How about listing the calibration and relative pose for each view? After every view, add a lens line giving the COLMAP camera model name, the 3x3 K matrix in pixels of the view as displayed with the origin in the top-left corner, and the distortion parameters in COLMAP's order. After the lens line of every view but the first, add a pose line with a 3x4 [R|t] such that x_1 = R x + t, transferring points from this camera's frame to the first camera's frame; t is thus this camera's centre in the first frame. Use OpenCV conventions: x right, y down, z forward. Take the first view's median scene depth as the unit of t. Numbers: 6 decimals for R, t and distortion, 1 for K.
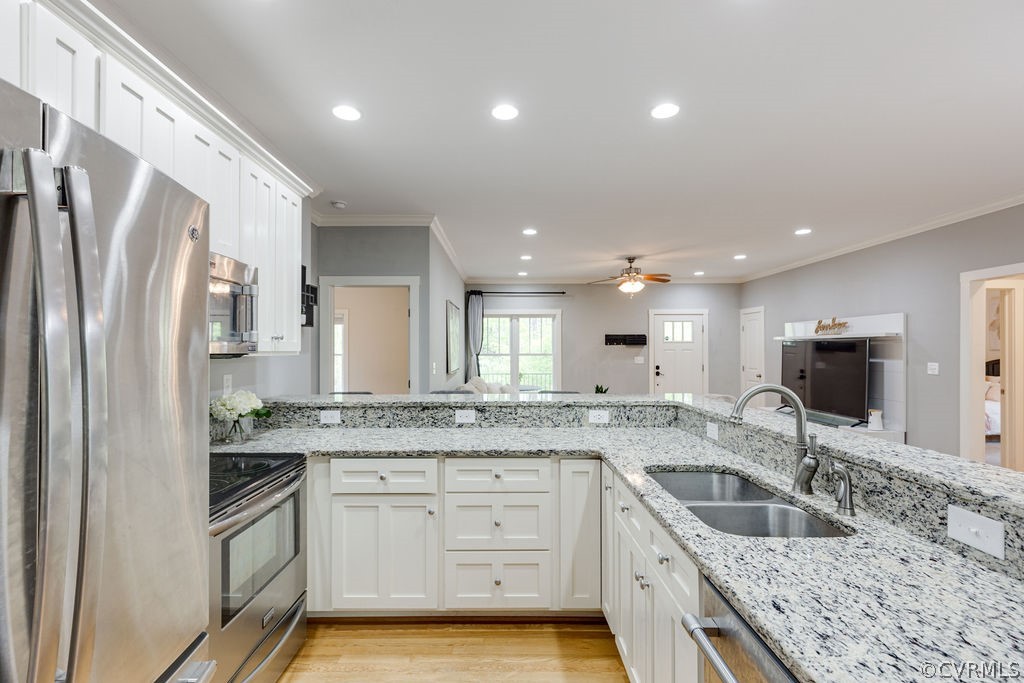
lens RADIAL K [[464.5, 0, 499.3], [0, 464.5, 344.6], [0, 0, 1]] dist [-0.000521, -0.000189]
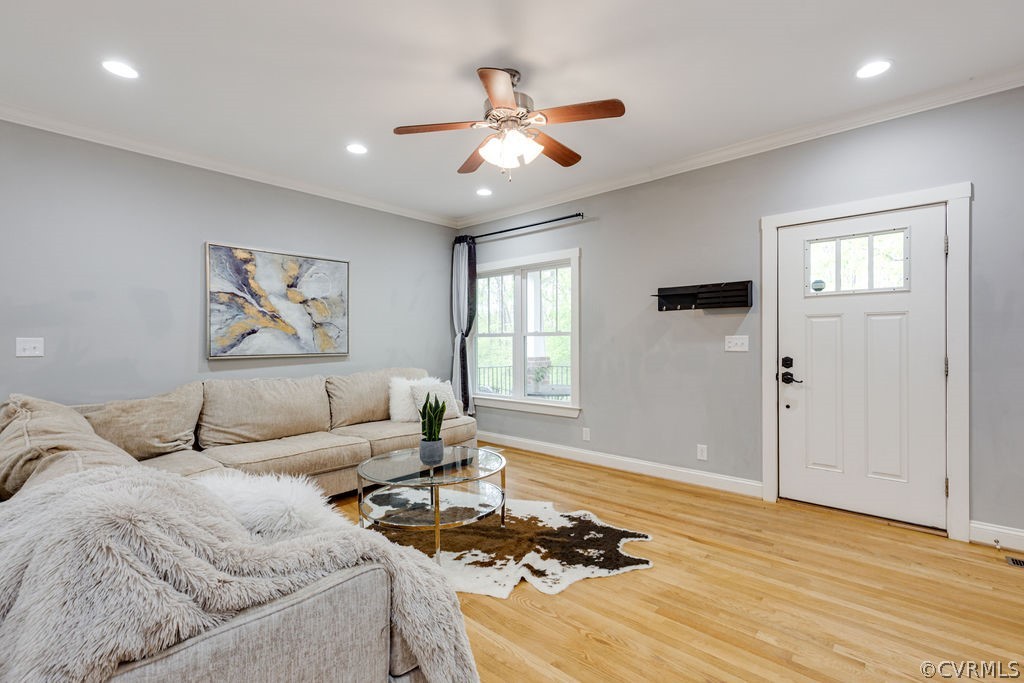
lens RADIAL K [[454.3, 0, 512.0], [0, 454.3, 341.5], [0, 0, 1]] dist [0.002149, -0.000389]
pose [[0.755151, -0.003380, -0.655542, 0.415169], [0.010102, 0.999928, 0.006481, 0.027013], [0.655473, -0.011516, 0.755131, 0.559213]]
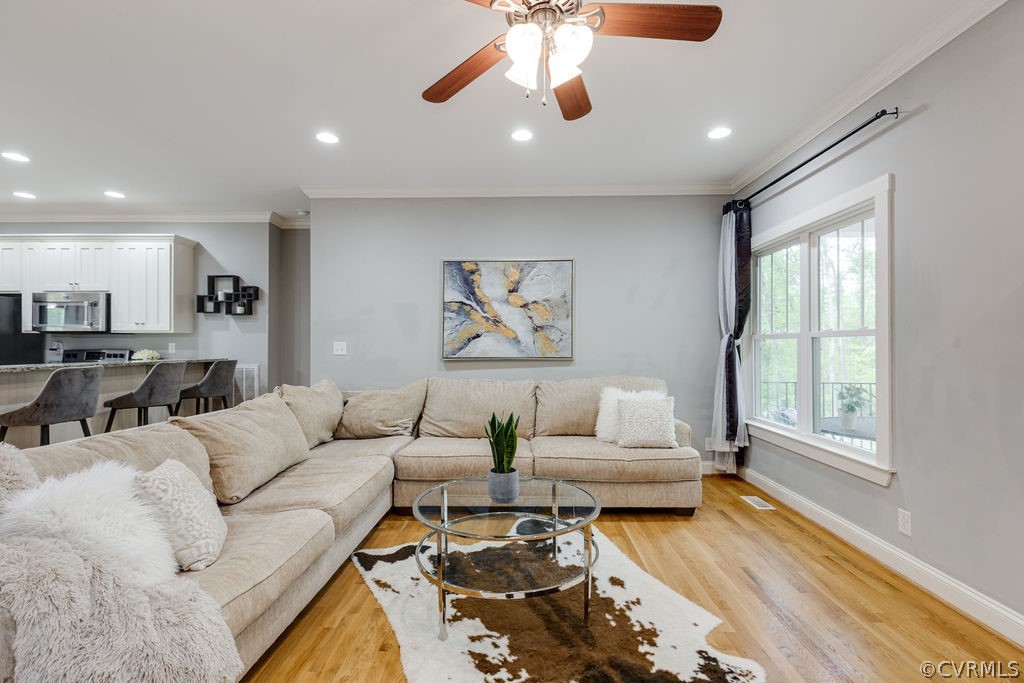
lens RADIAL K [[454.3, 0, 512.0], [0, 454.3, 341.5], [0, 0, 1]] dist [0.002149, -0.000389]
pose [[-0.007021, -0.007052, -0.999950, 0.415940], [0.010716, 0.999917, -0.007127, 0.027471], [0.999918, -0.010766, -0.006944, 0.770904]]
